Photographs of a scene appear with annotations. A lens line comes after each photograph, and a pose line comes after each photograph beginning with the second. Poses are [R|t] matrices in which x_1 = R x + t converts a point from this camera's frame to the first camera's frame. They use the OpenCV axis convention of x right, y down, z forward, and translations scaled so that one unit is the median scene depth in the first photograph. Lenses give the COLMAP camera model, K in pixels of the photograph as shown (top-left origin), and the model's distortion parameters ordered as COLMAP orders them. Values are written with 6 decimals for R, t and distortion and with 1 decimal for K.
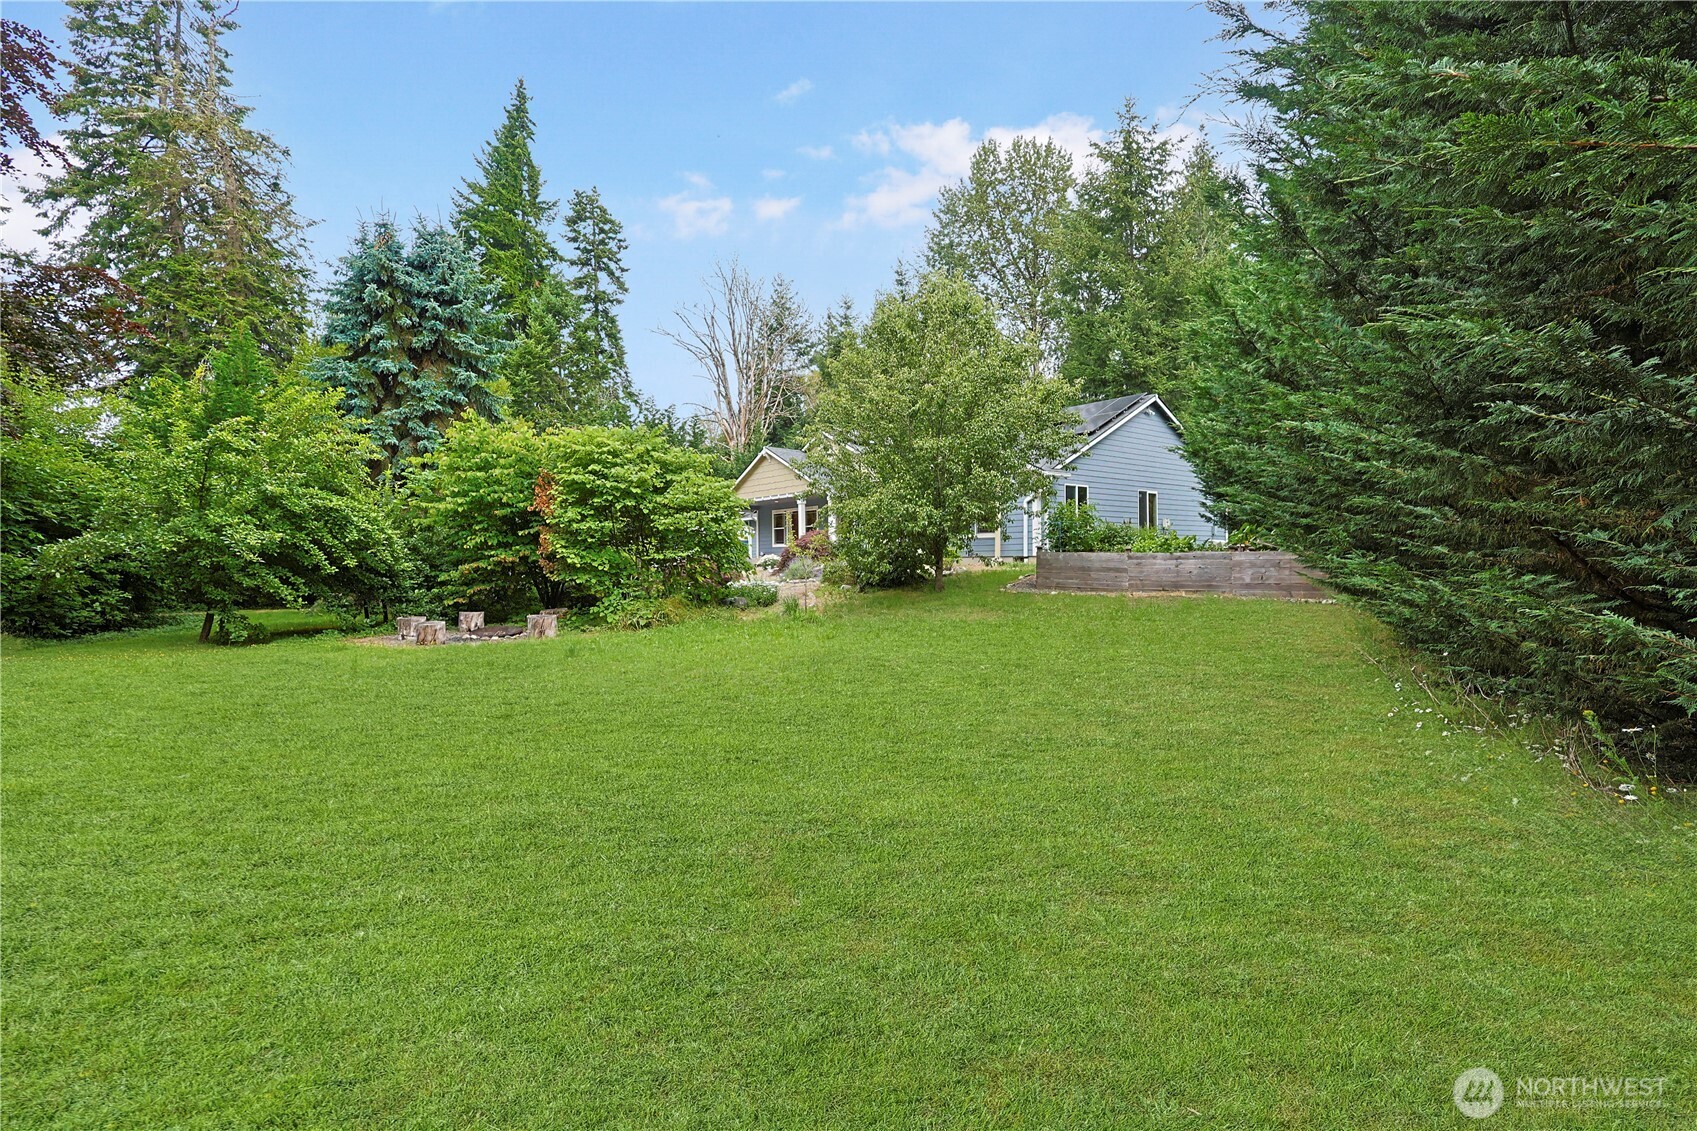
lens RADIAL K [[787.6, 0, 846.7], [0, 787.6, 562.4], [0, 0, 1]] dist [0.000526, 0.000243]
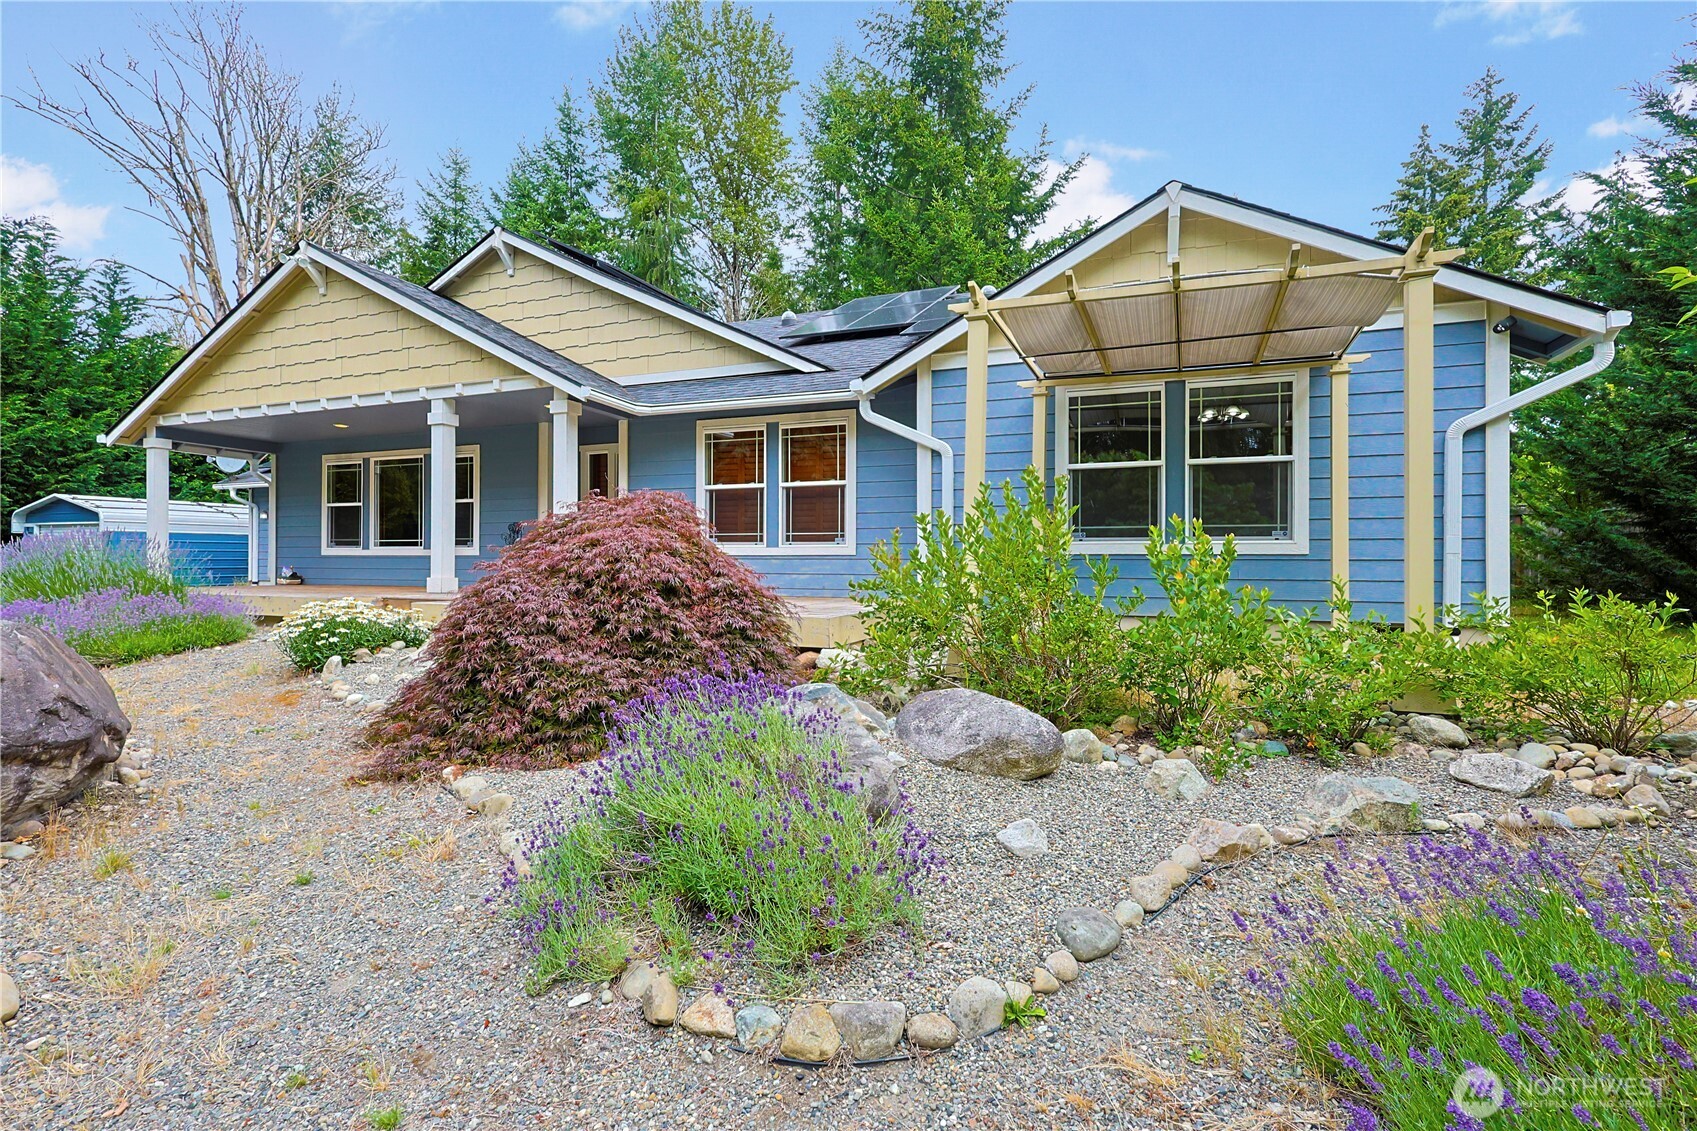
lens RADIAL K [[787.6, 0, 855.0], [0, 787.6, 563.5], [0, 0, 1]] dist [0.000526, 0.000243]
pose [[0.866518, 0.017366, 0.498844, -0.035200], [-0.014420, 0.999848, -0.009760, -0.008695], [-0.498938, 0.001264, 0.866637, 0.314636]]
